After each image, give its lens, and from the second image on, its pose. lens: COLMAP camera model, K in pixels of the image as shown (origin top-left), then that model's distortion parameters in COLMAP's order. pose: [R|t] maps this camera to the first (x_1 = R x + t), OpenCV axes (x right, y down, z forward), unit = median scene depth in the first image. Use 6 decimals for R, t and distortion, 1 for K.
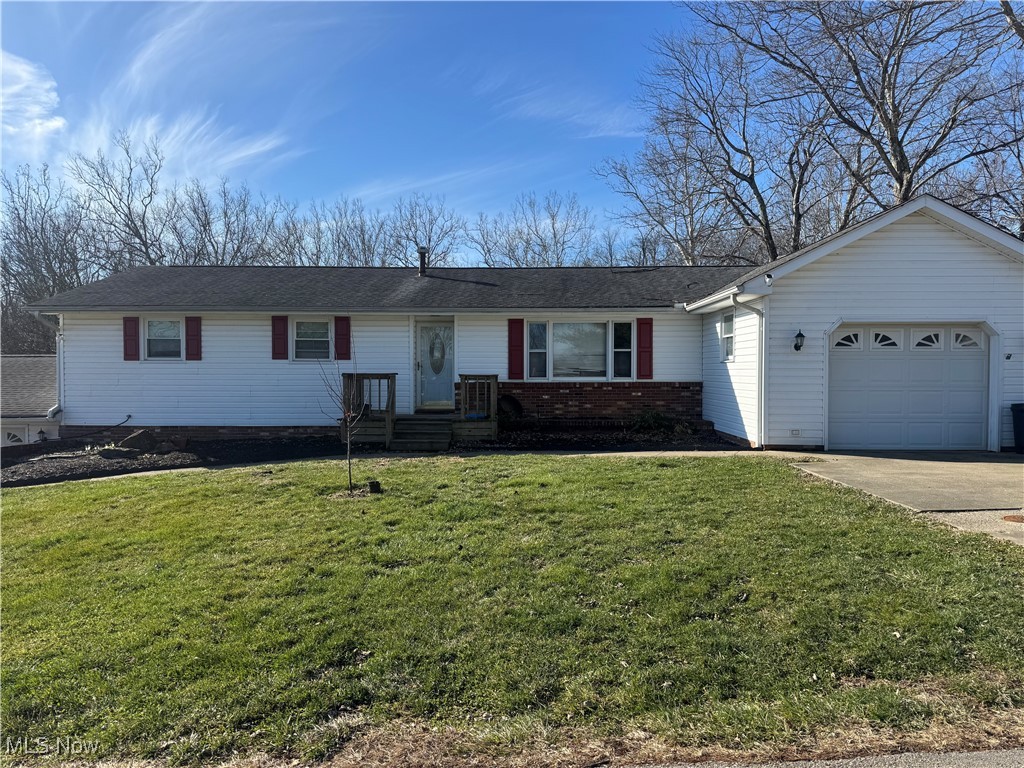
lens RADIAL K [[719.5, 0, 509.7], [0, 719.5, 387.2], [0, 0, 1]] dist [0.076154, -0.105623]
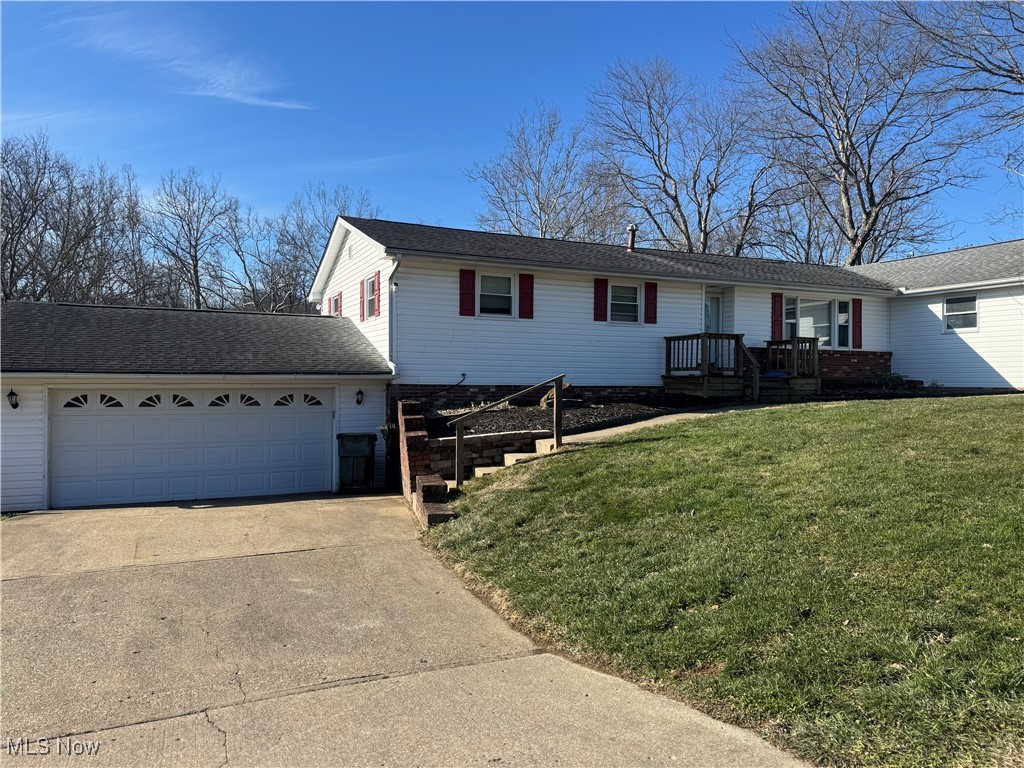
lens RADIAL K [[719.5, 0, 511.0], [0, 719.5, 384.9], [0, 0, 1]] dist [0.076154, -0.105623]
pose [[0.902703, 0.004401, 0.430242, -0.870700], [0.002431, 0.999880, -0.015329, 0.067714], [-0.430258, 0.014883, 0.902583, 0.135847]]
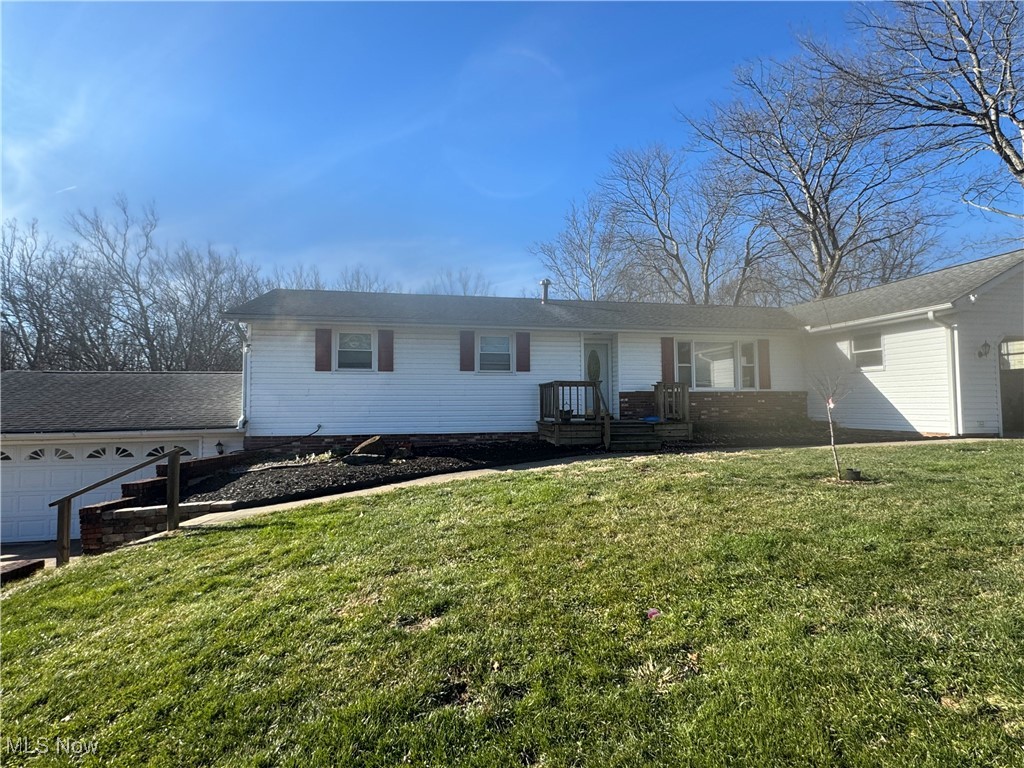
lens RADIAL K [[536.4, 0, 511.2], [0, 536.4, 378.2], [0, 0, 1]] dist [0.006856, -0.001548]
pose [[0.973918, 0.004824, 0.226850, -0.434405], [0.012215, 0.997210, -0.073648, 0.031874], [-0.226572, 0.074498, 0.971141, 0.212436]]
